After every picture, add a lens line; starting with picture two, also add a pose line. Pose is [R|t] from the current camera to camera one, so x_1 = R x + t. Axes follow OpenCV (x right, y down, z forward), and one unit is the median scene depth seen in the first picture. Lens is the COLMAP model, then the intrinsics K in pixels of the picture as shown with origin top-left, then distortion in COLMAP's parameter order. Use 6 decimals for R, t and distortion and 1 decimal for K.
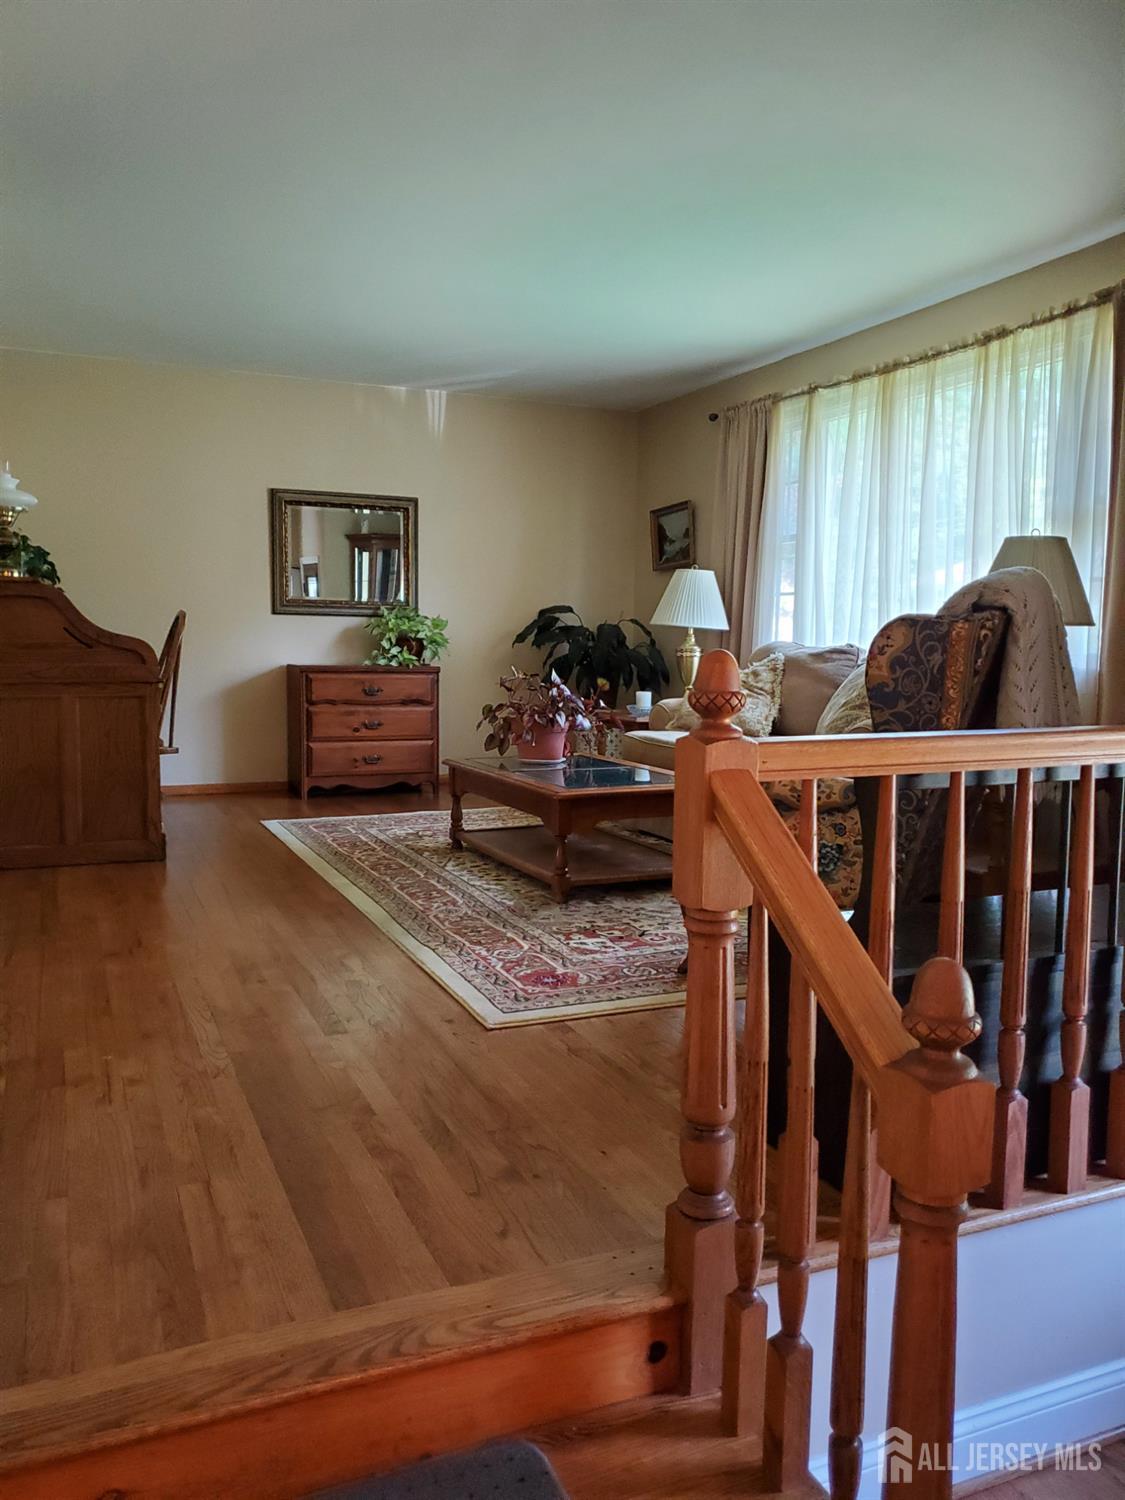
lens RADIAL K [[1171.5, 0, 564.9], [0, 1171.5, 747.2], [0, 0, 1]] dist [0.033957, -0.002818]
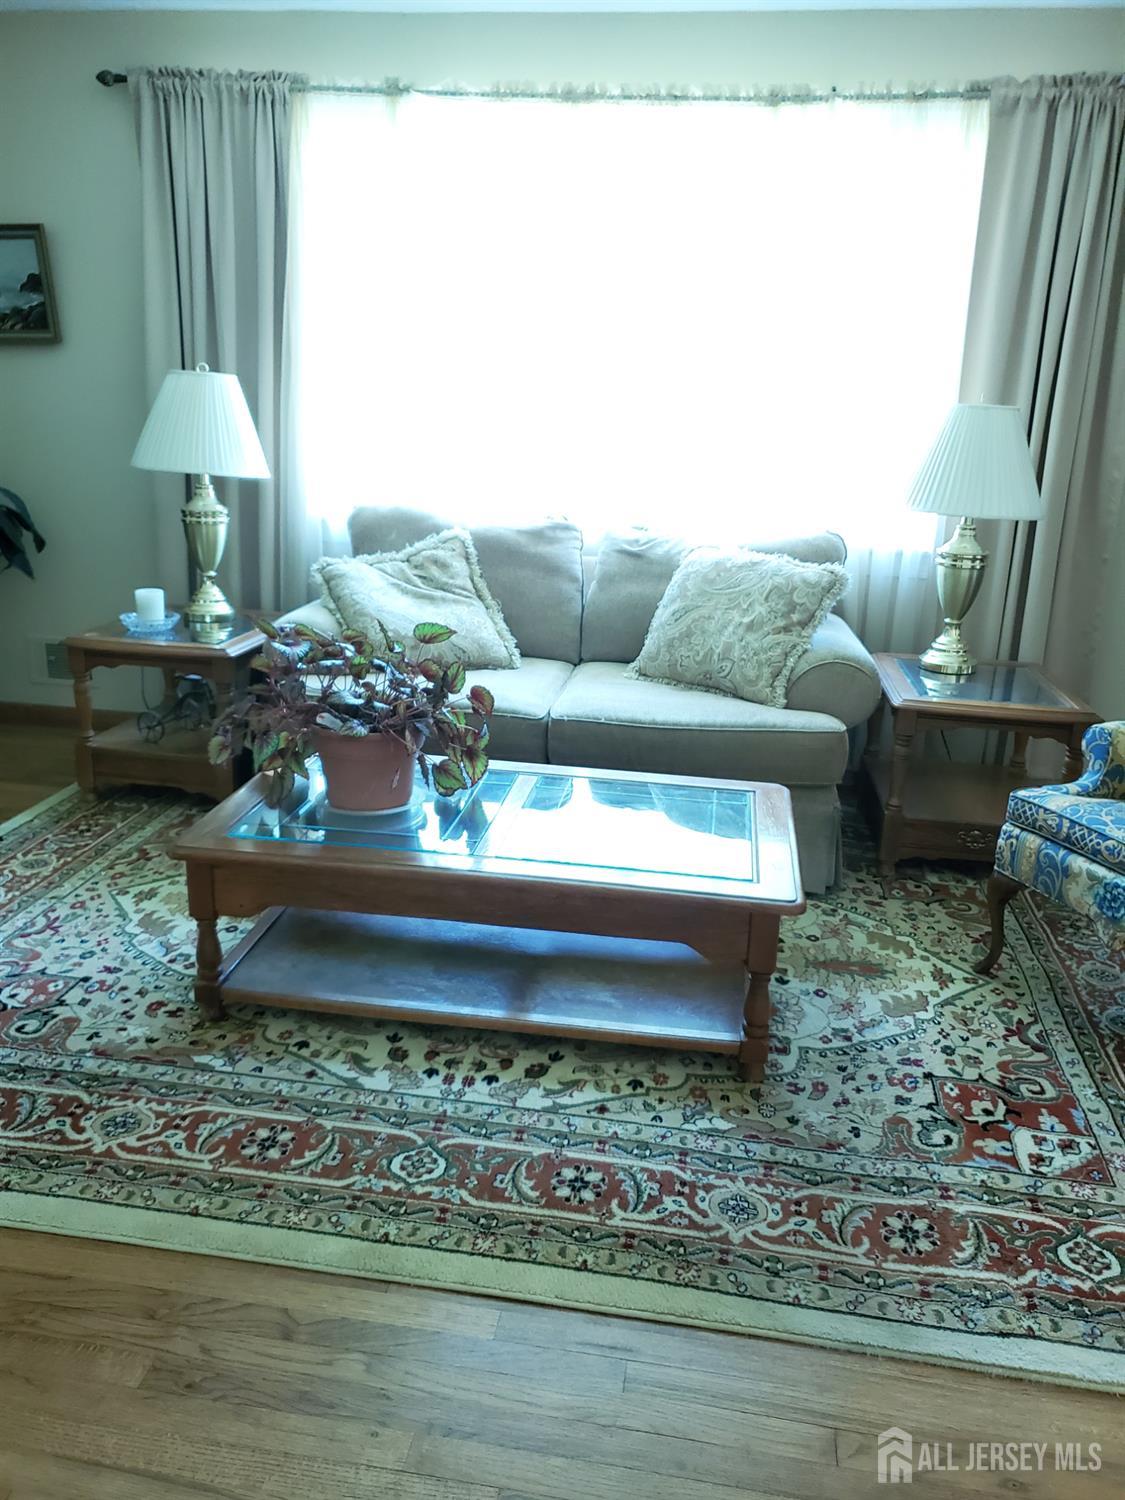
lens RADIAL K [[1171.5, 0, 556.2], [0, 1171.5, 751.7], [0, 0, 1]] dist [0.033957, -0.002818]
pose [[0.553108, -0.231701, 0.800241, -0.315547], [0.043957, 0.967326, 0.249697, -0.109703], [-0.831949, -0.102934, 0.545221, 0.519586]]
